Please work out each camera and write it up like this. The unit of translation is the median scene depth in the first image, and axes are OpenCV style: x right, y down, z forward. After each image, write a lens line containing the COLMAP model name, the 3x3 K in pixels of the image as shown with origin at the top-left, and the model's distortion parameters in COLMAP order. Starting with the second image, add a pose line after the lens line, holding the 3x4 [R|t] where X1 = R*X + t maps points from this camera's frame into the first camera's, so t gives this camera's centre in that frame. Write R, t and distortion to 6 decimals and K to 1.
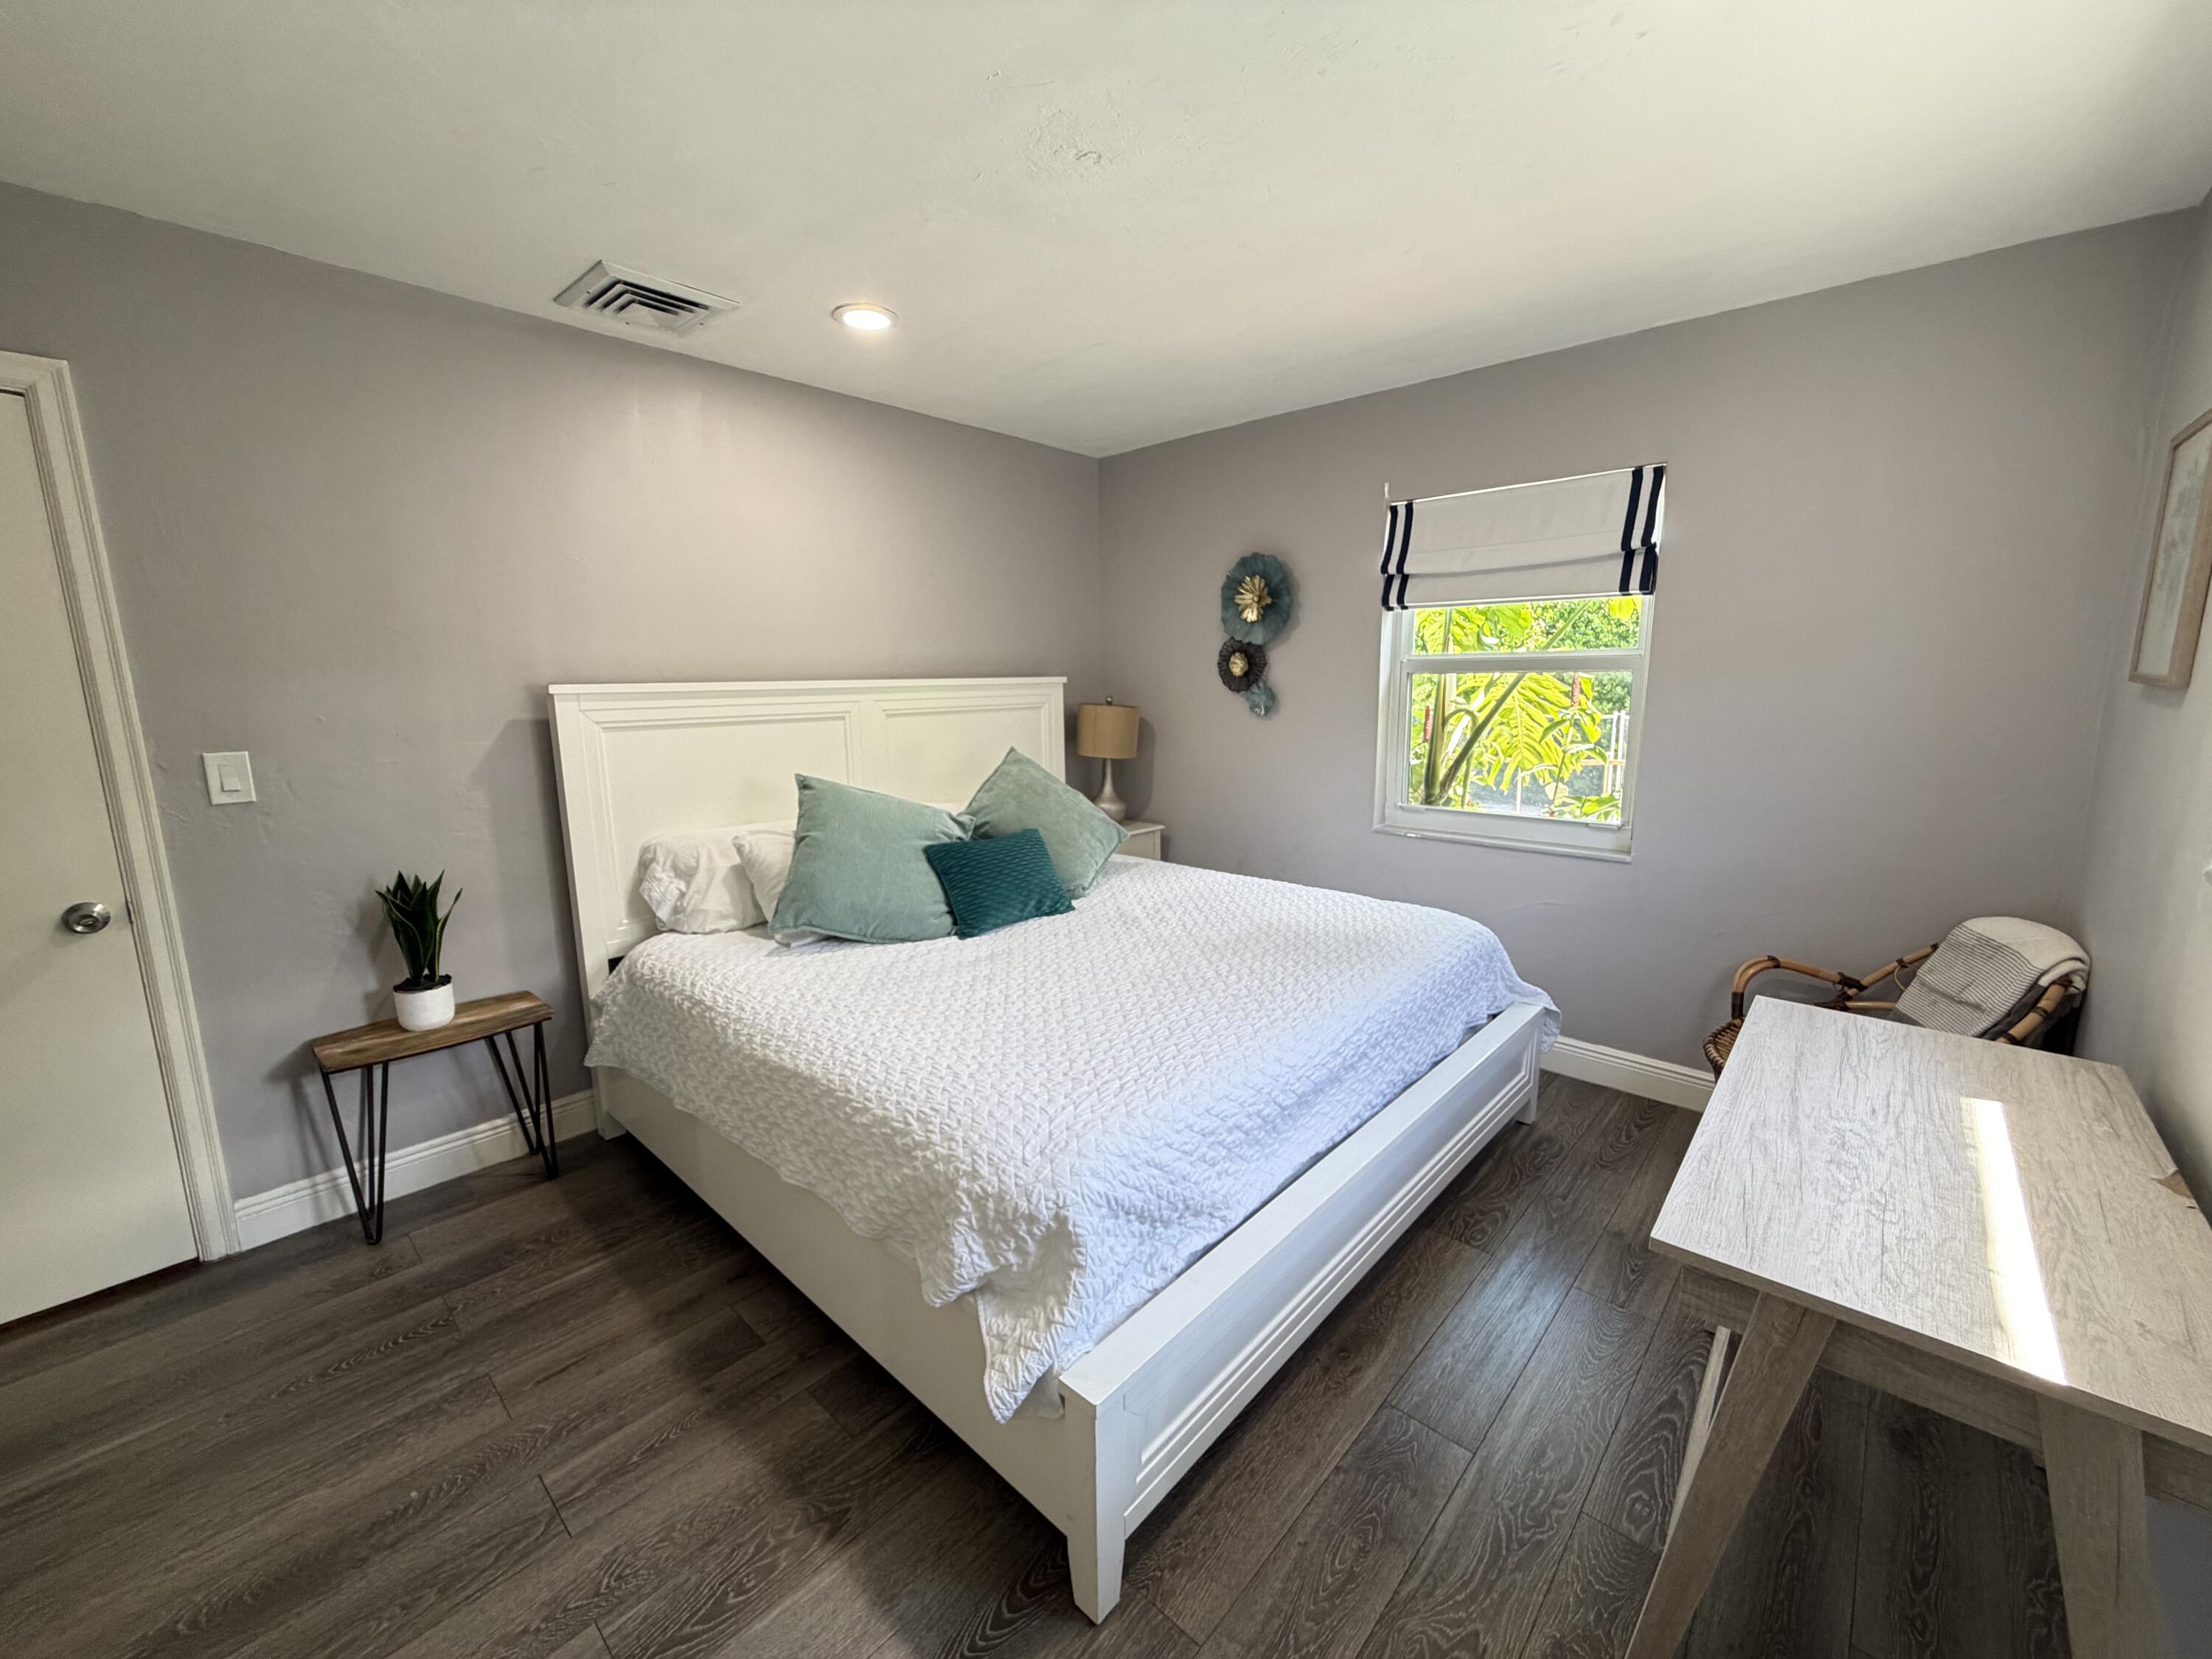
lens RADIAL K [[879.2, 0, 1111.6], [0, 879.2, 828.5], [0, 0, 1]] dist [-0.000843, 0.000669]
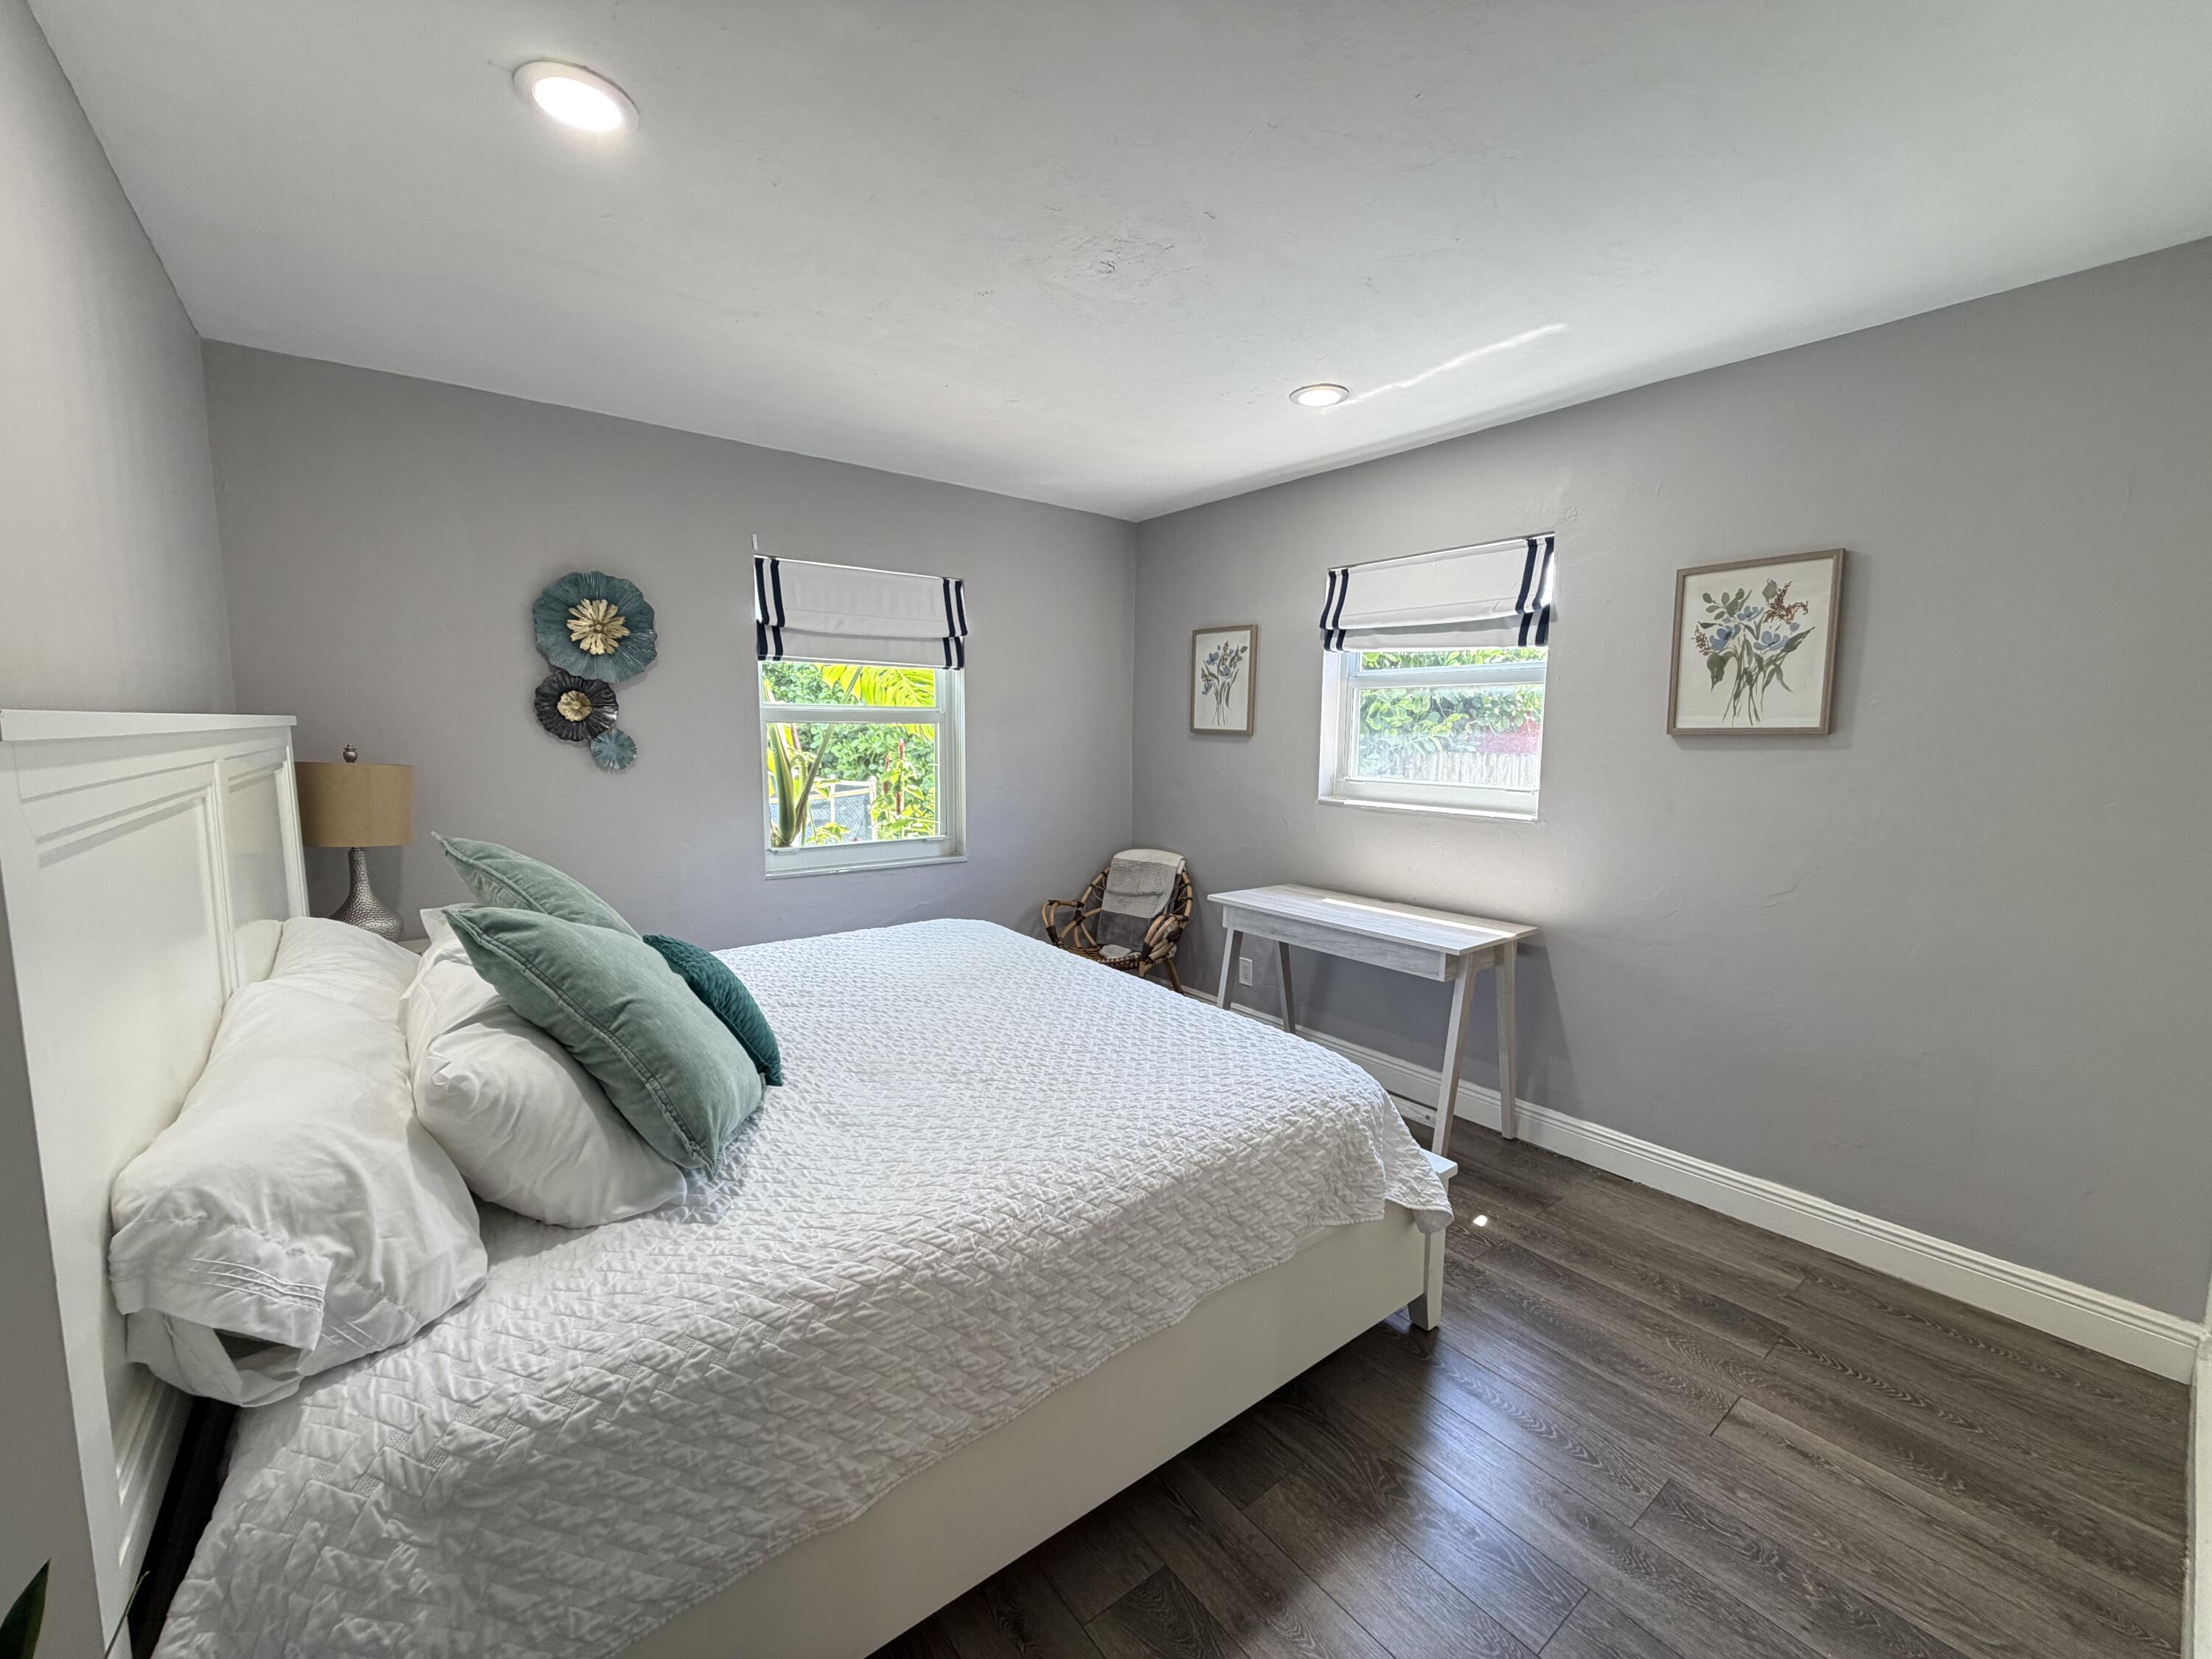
lens RADIAL K [[879.2, 0, 1096.9], [0, 879.2, 817.8], [0, 0, 1]] dist [-0.000843, 0.000669]
pose [[0.178130, -0.089906, 0.979891, -0.632265], [0.157796, 0.985540, 0.061739, -0.071046], [-0.971273, 0.143625, 0.189740, 0.467267]]
